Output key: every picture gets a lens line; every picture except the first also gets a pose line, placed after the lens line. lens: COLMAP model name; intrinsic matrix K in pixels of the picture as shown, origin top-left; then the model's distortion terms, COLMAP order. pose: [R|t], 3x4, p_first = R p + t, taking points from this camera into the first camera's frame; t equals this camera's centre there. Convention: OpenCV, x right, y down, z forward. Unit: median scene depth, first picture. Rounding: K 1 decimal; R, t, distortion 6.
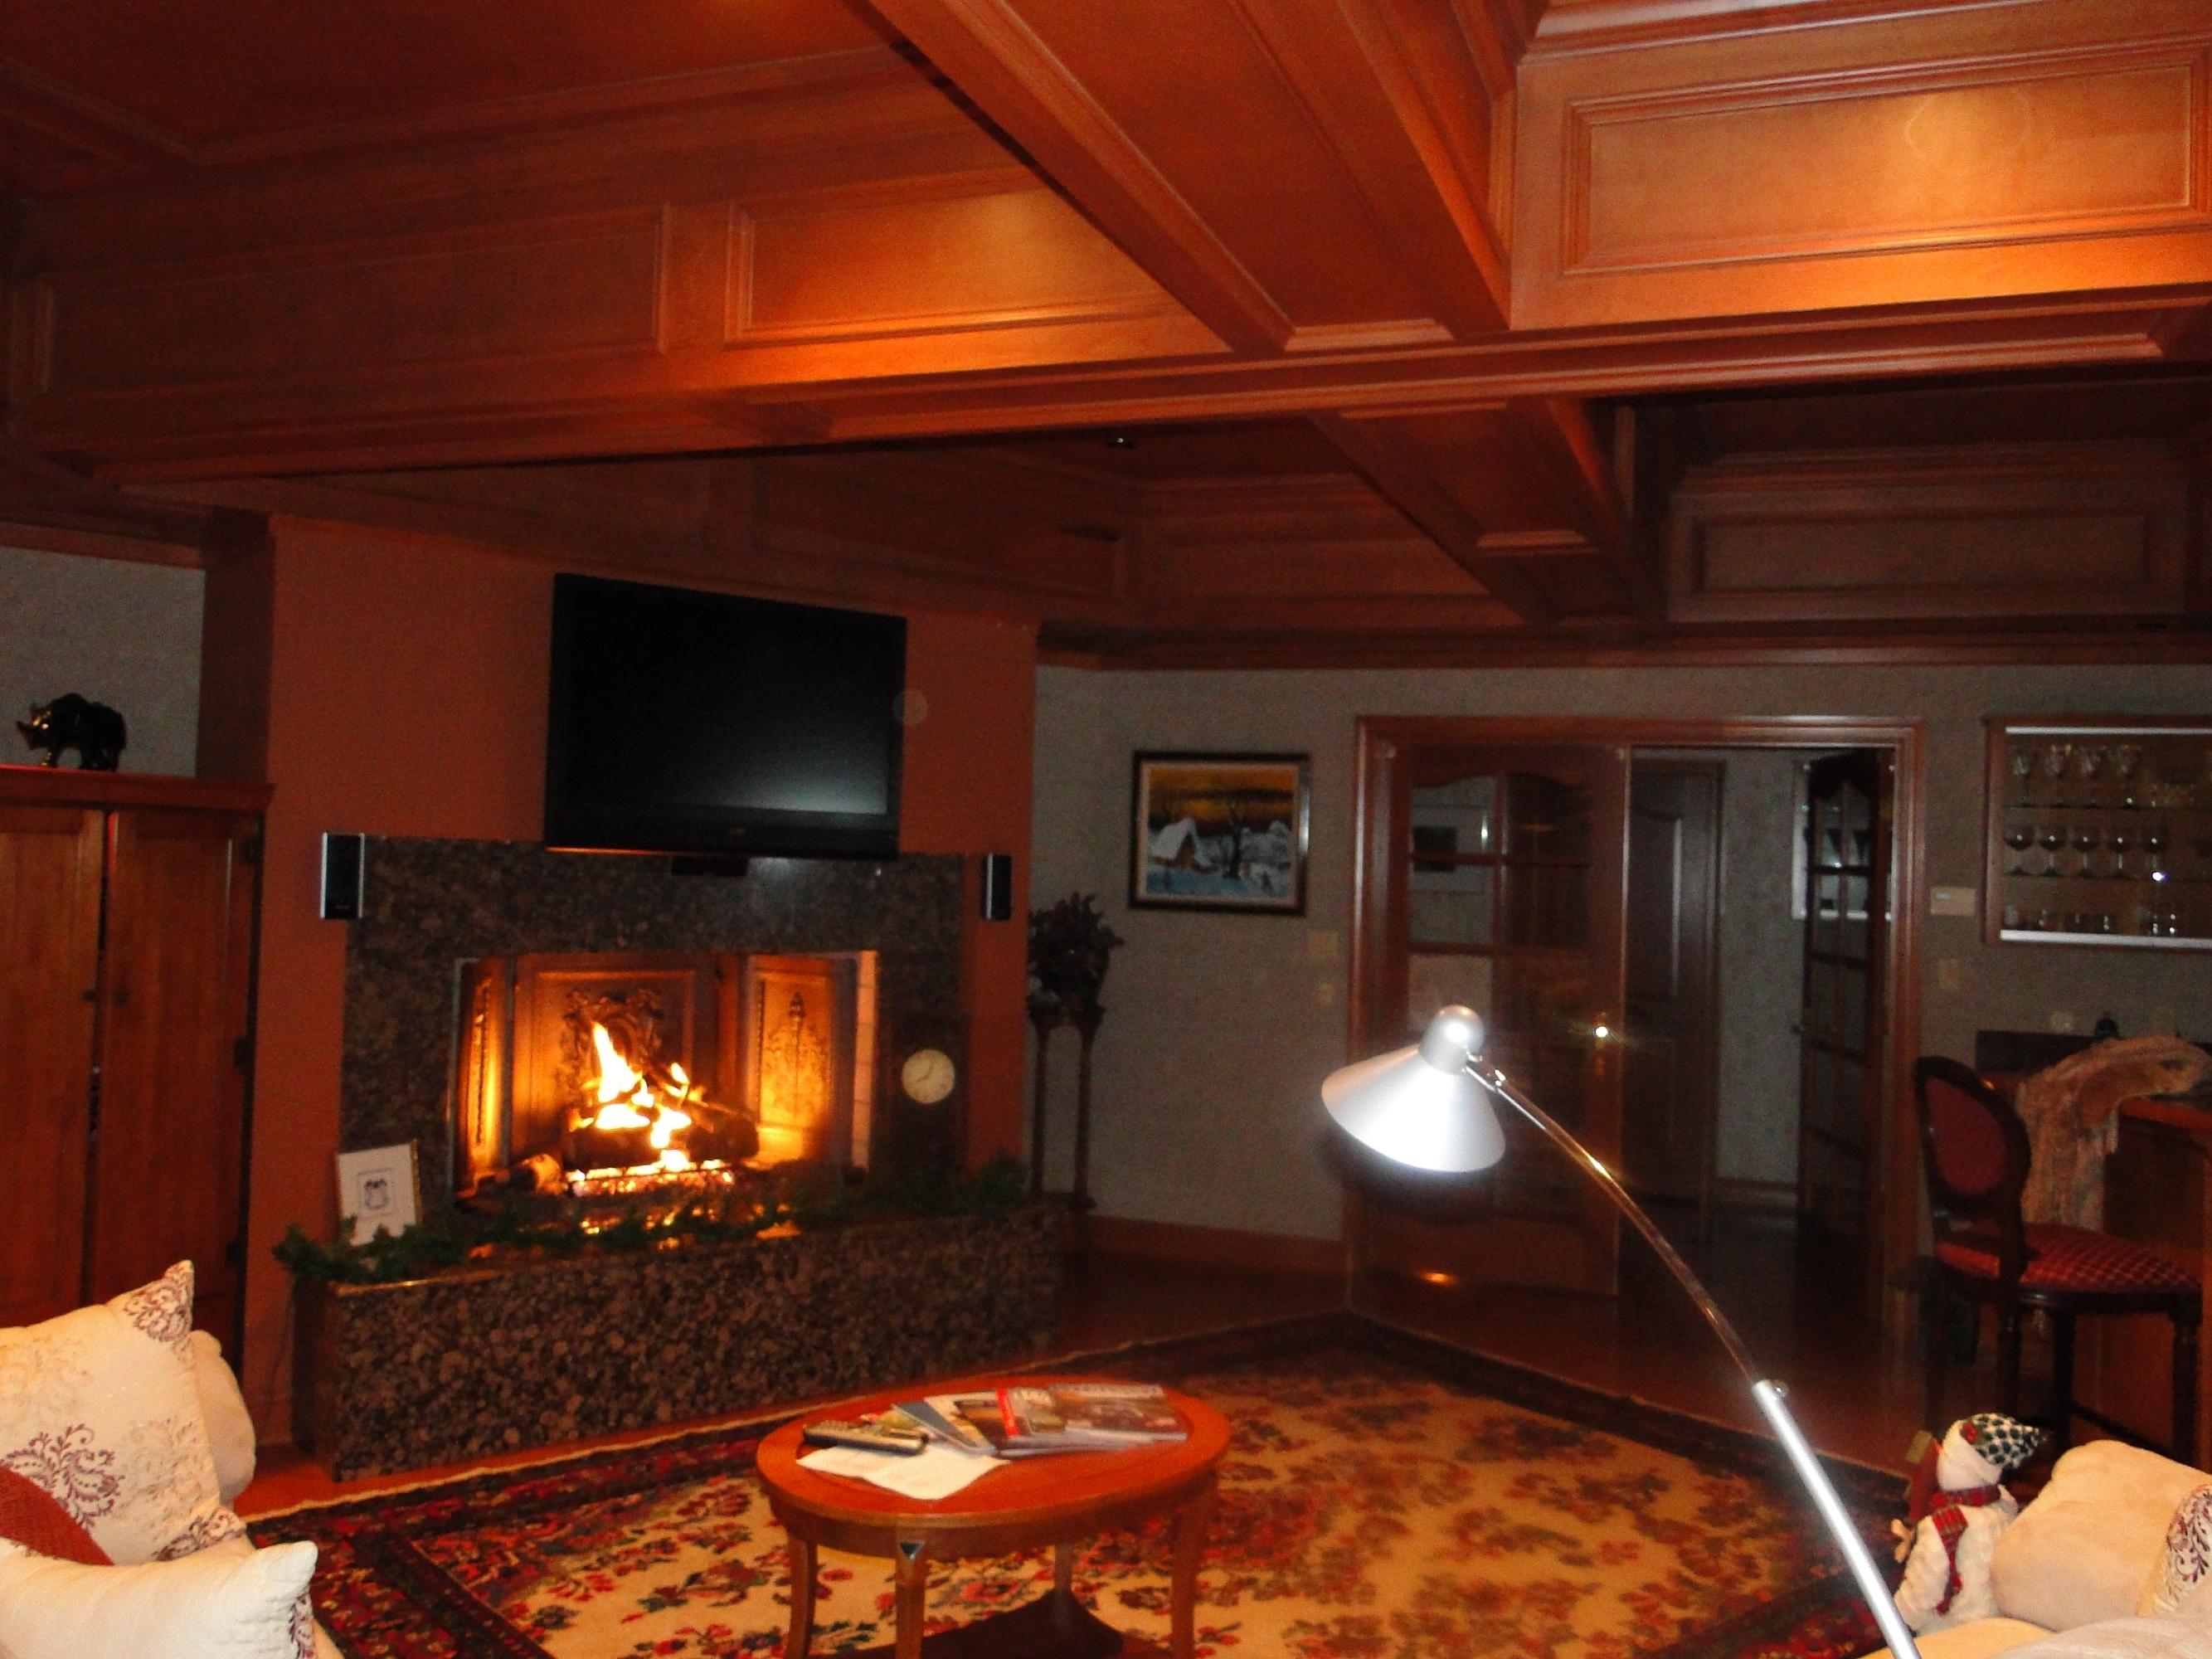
lens RADIAL K [[1769.1, 0, 1110.2], [0, 1769.1, 827.6], [0, 0, 1]] dist [0.004188, -0.004194]
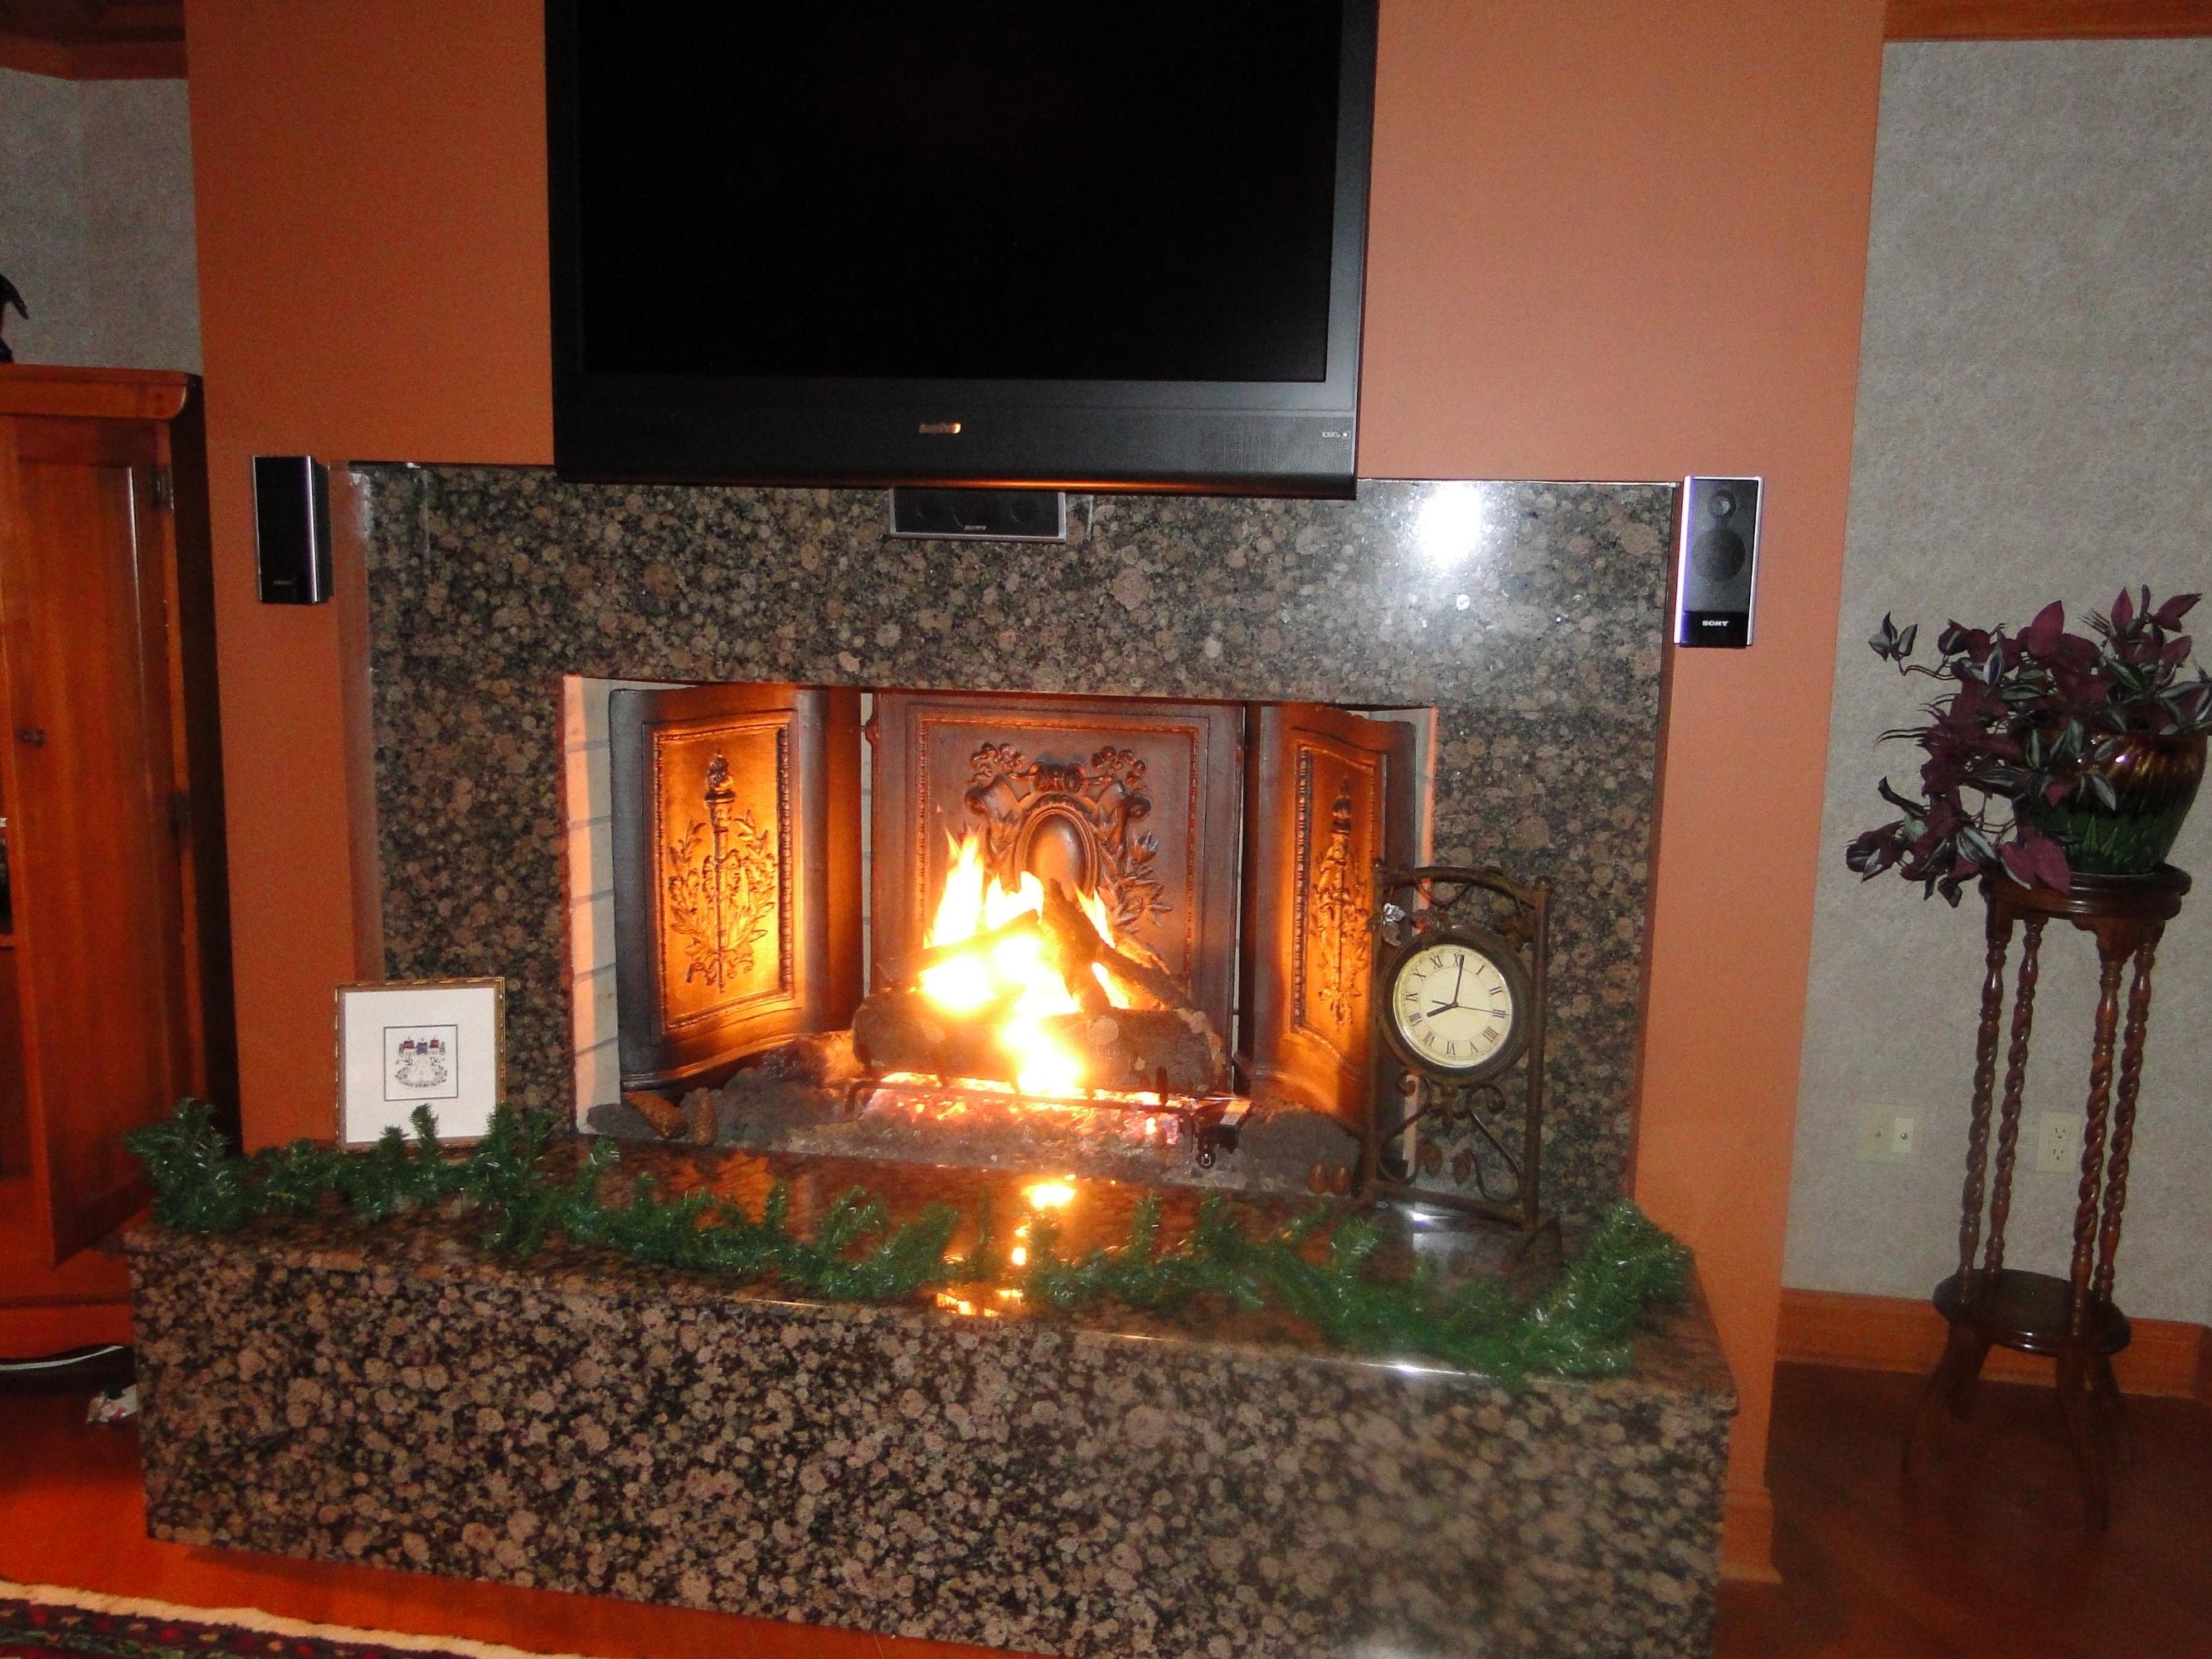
lens RADIAL K [[1769.1, 0, 1102.6], [0, 1769.1, 830.8], [0, 0, 1]] dist [0.004188, -0.004194]
pose [[0.666308, 0.102353, -0.738618, 0.177716], [0.010471, 0.989153, 0.146516, 0.041487], [0.745603, -0.105359, 0.658009, 0.772116]]
